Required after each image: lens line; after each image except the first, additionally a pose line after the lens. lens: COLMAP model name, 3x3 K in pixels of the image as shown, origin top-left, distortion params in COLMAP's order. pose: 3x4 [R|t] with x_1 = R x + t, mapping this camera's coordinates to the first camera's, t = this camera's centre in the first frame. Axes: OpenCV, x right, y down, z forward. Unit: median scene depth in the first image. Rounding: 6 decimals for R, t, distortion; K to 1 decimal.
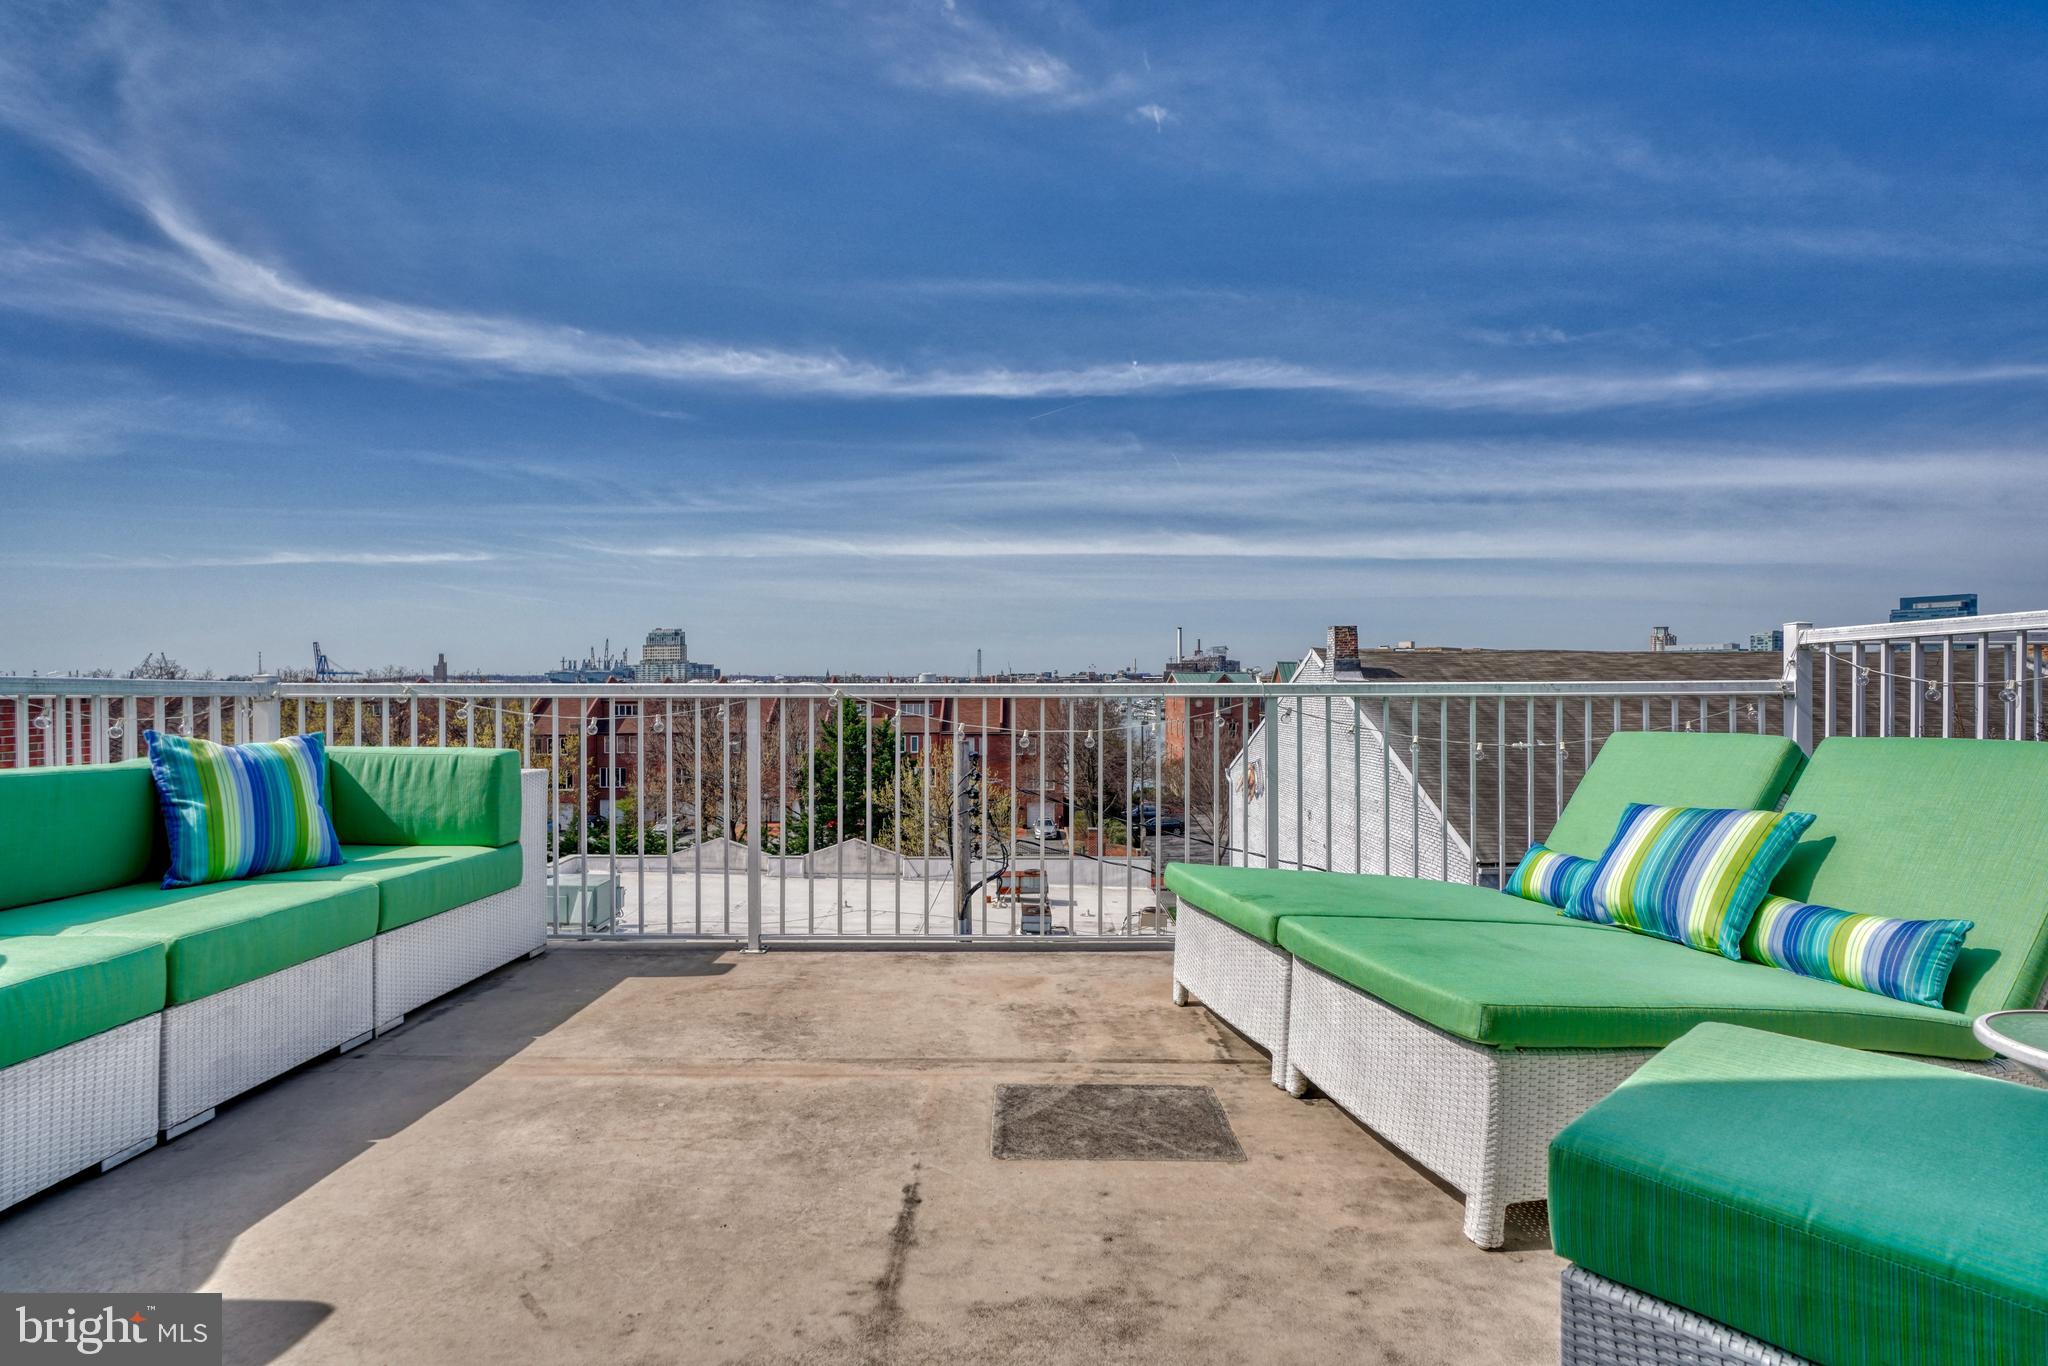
lens RADIAL K [[977.1, 0, 1024.0], [0, 977.1, 683.0], [0, 0, 1]] dist [-0.003265, 0.000209]
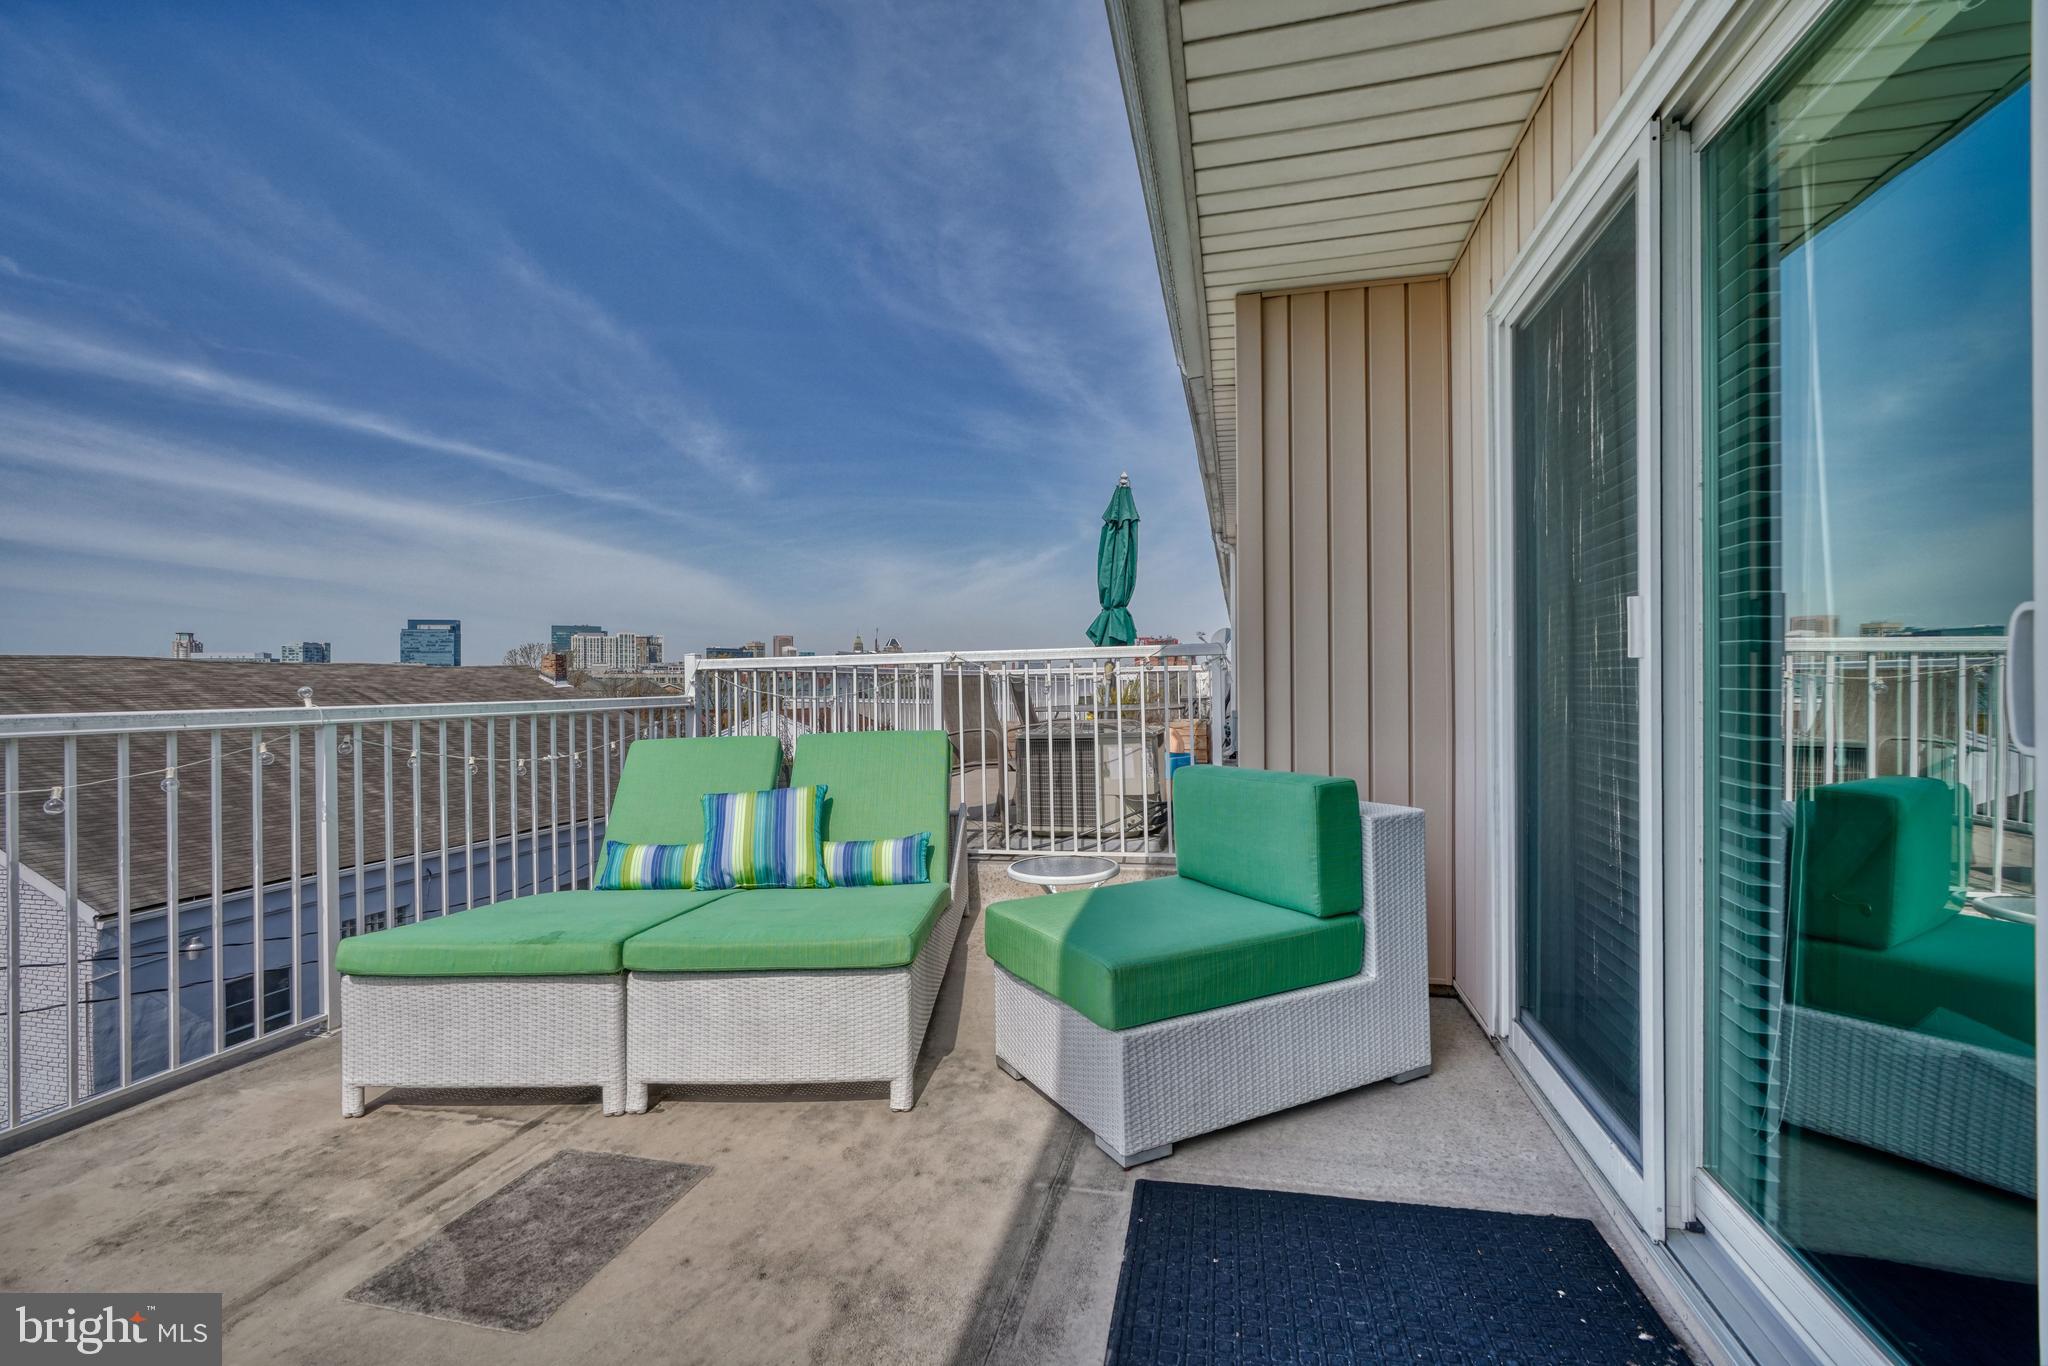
lens RADIAL K [[914.0, 0, 1020.6], [0, 914.0, 703.0], [0, 0, 1]] dist [0.001634, 0.000177]
pose [[0.234337, -0.017862, 0.971991, -0.493062], [0.005294, 0.999840, 0.017097, -0.016731], [-0.972141, 0.001140, 0.234394, 0.349648]]
